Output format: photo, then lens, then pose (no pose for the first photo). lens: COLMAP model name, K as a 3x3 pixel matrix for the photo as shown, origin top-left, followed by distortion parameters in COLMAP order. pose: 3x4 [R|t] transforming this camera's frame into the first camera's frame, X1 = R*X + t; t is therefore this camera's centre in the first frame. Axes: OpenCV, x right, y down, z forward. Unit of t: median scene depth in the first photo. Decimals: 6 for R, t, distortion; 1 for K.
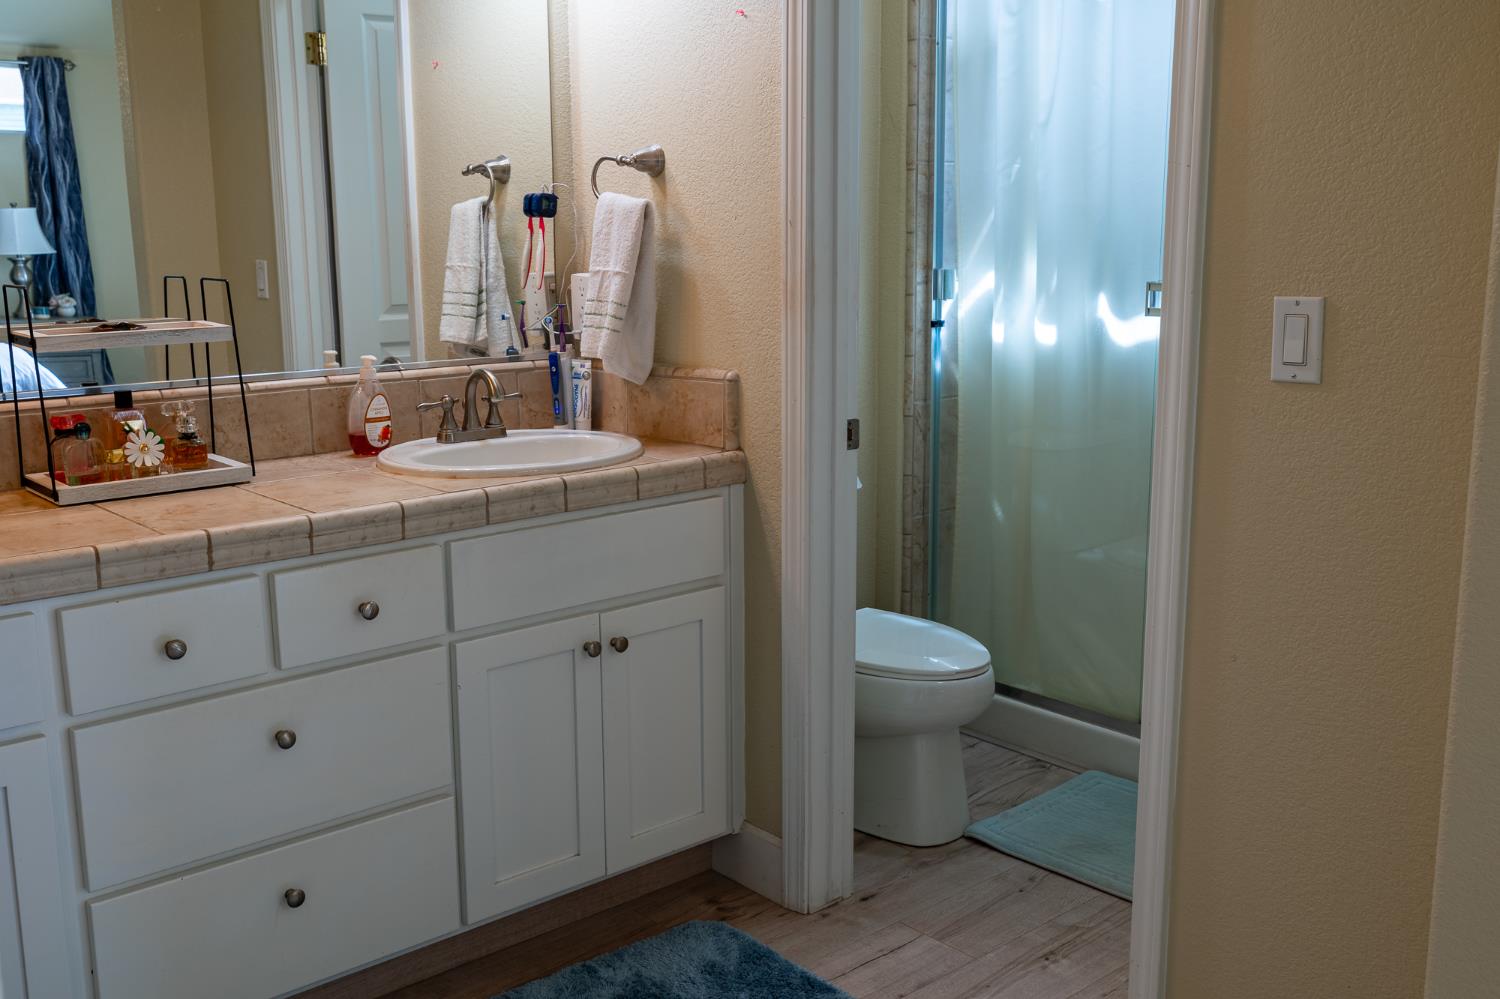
lens RADIAL K [[1486.2, 0, 753.1], [0, 1486.2, 503.1], [0, 0, 1]] dist [0.011337, 0.000000]
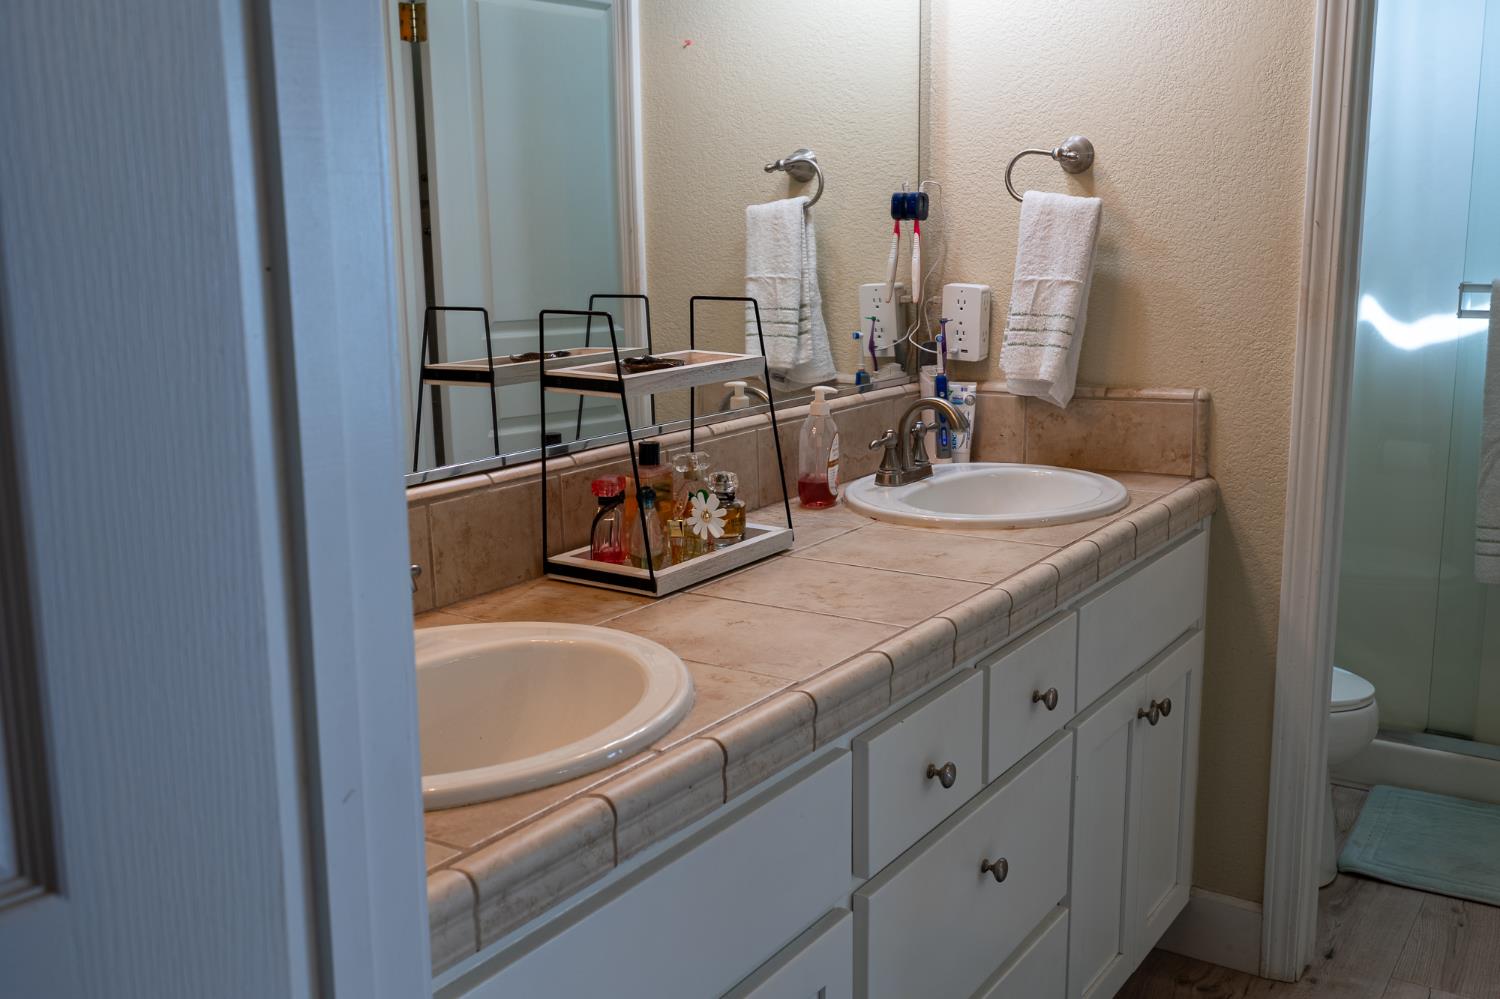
lens RADIAL K [[1486.2, 0, 749.4], [0, 1486.2, 497.1], [0, 0, 1]] dist [0.011337, 0.000000]
pose [[0.963181, -0.052921, 0.263594, -0.500111], [0.054637, 0.998506, 0.000823, -0.038597], [-0.263243, 0.013609, 0.964633, 0.200383]]
